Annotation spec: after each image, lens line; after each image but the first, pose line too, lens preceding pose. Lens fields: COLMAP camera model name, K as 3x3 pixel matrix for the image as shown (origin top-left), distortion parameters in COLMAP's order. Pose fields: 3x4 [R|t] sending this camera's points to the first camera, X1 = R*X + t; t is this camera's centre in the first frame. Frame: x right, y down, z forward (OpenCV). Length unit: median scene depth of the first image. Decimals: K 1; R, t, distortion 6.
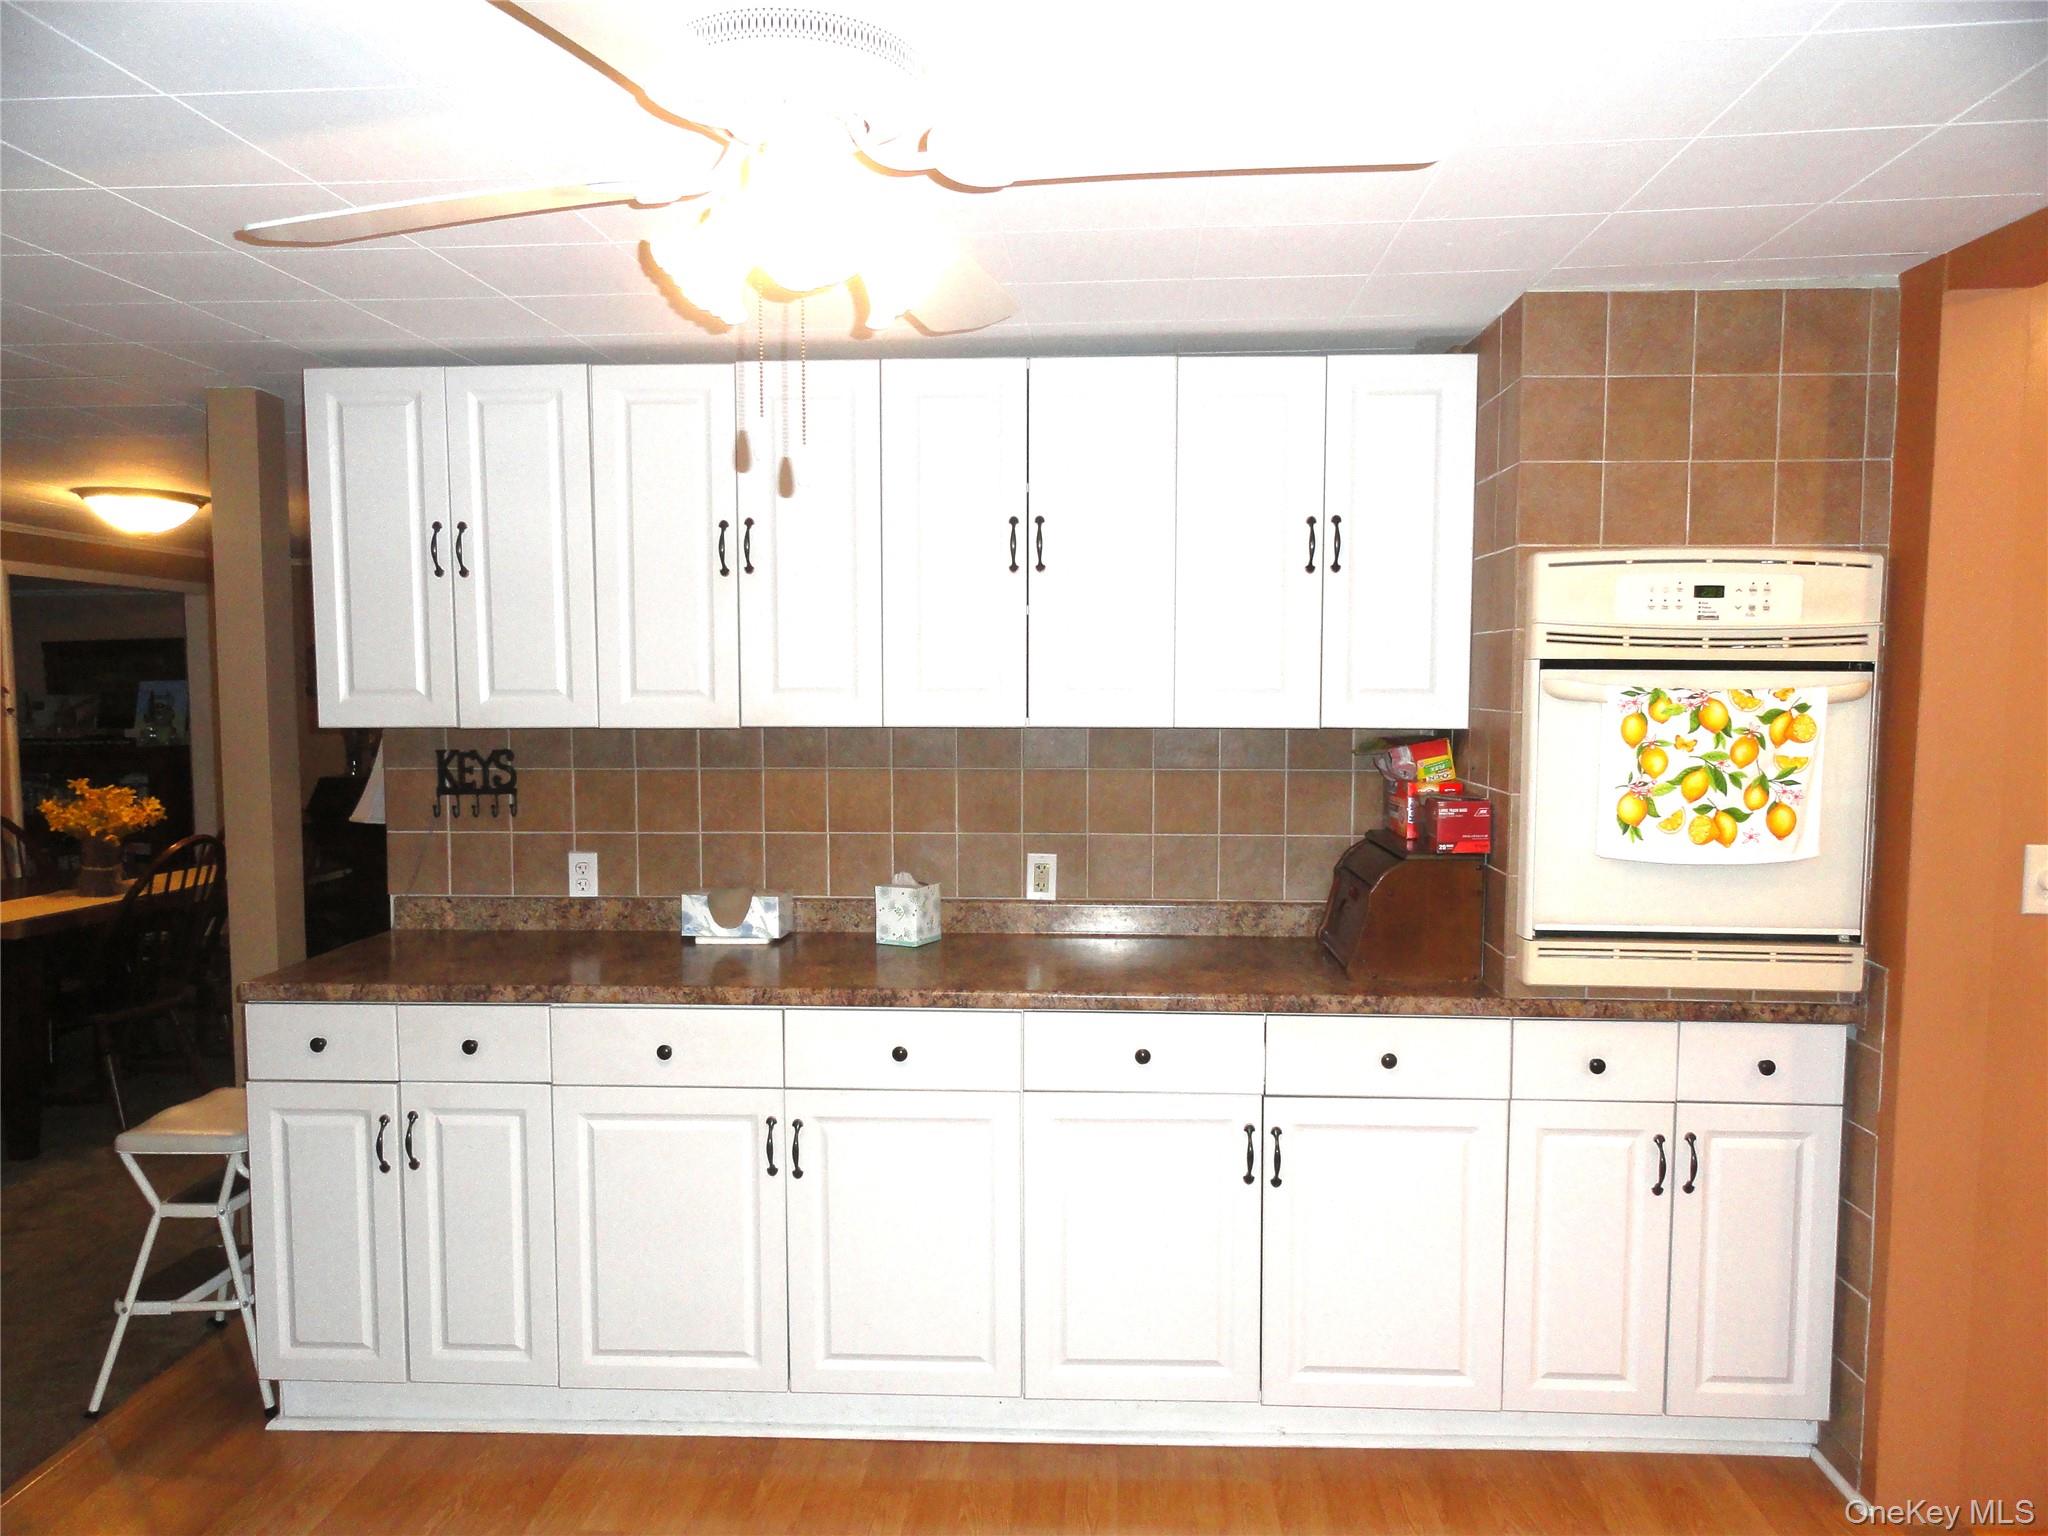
lens RADIAL K [[1438.7, 0, 1032.4], [0, 1438.7, 776.1], [0, 0, 1]] dist [0.027526, 0.006364]
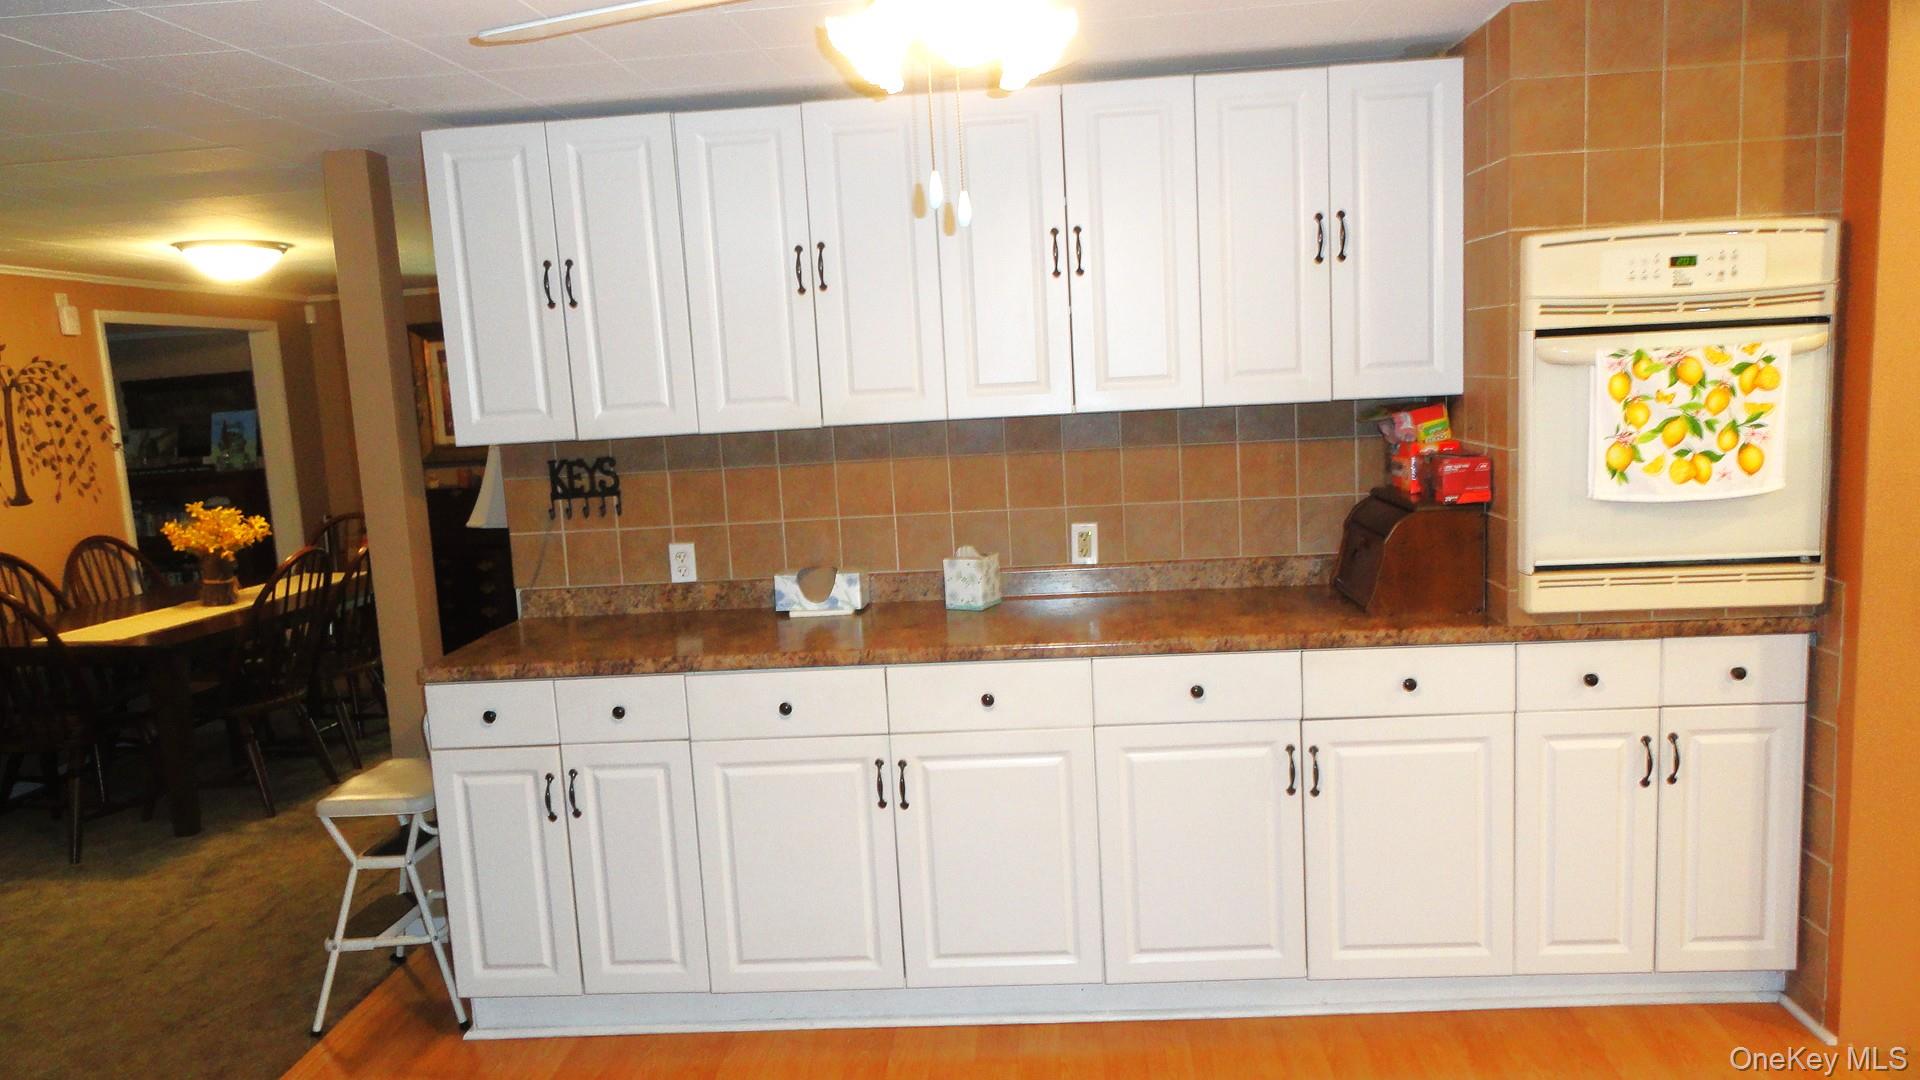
lens RADIAL K [[1360.0, 0, 953.7], [0, 1360.0, 538.7], [0, 0, 1]] dist [0.031036, 0.004573]
pose [[0.998525, -0.052272, -0.014671, -0.090564], [0.053062, 0.996794, 0.059886, -0.004641], [0.011494, -0.060576, 0.998097, -0.087874]]
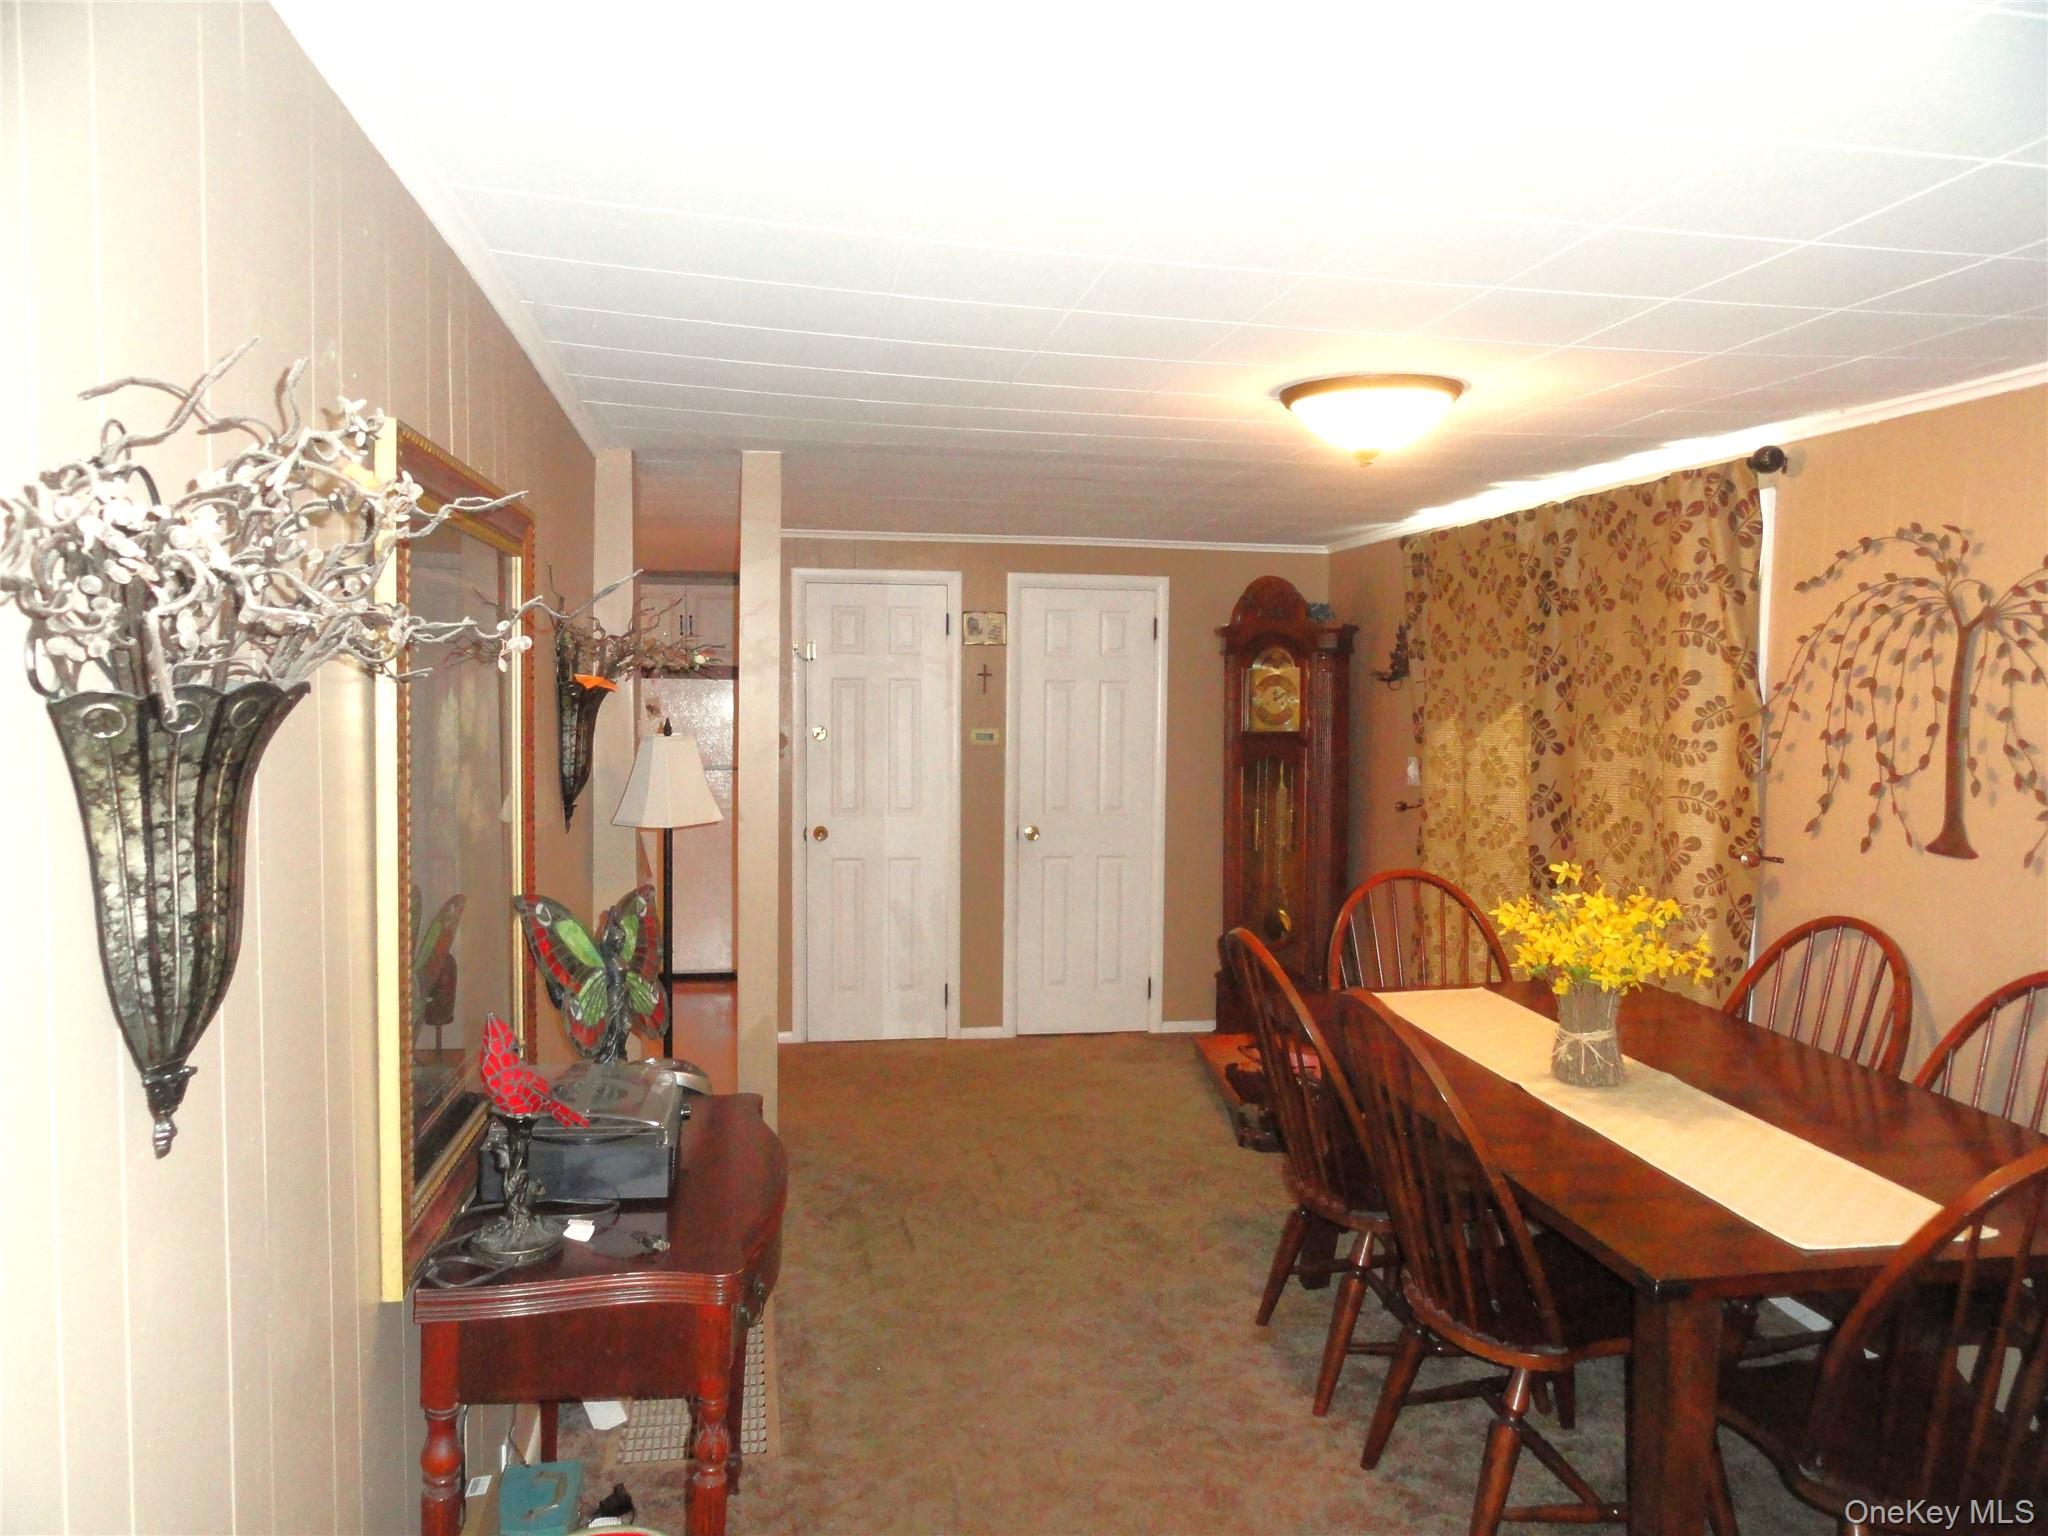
lens RADIAL K [[1438.7, 0, 1028.4], [0, 1438.7, 765.5], [0, 0, 1]] dist [0.027526, 0.006364]
pose [[-0.968161, 0.005889, -0.250259, -0.496146], [-0.024508, 0.992690, 0.118174, -0.161998], [0.249126, 0.120545, -0.960940, 2.440405]]
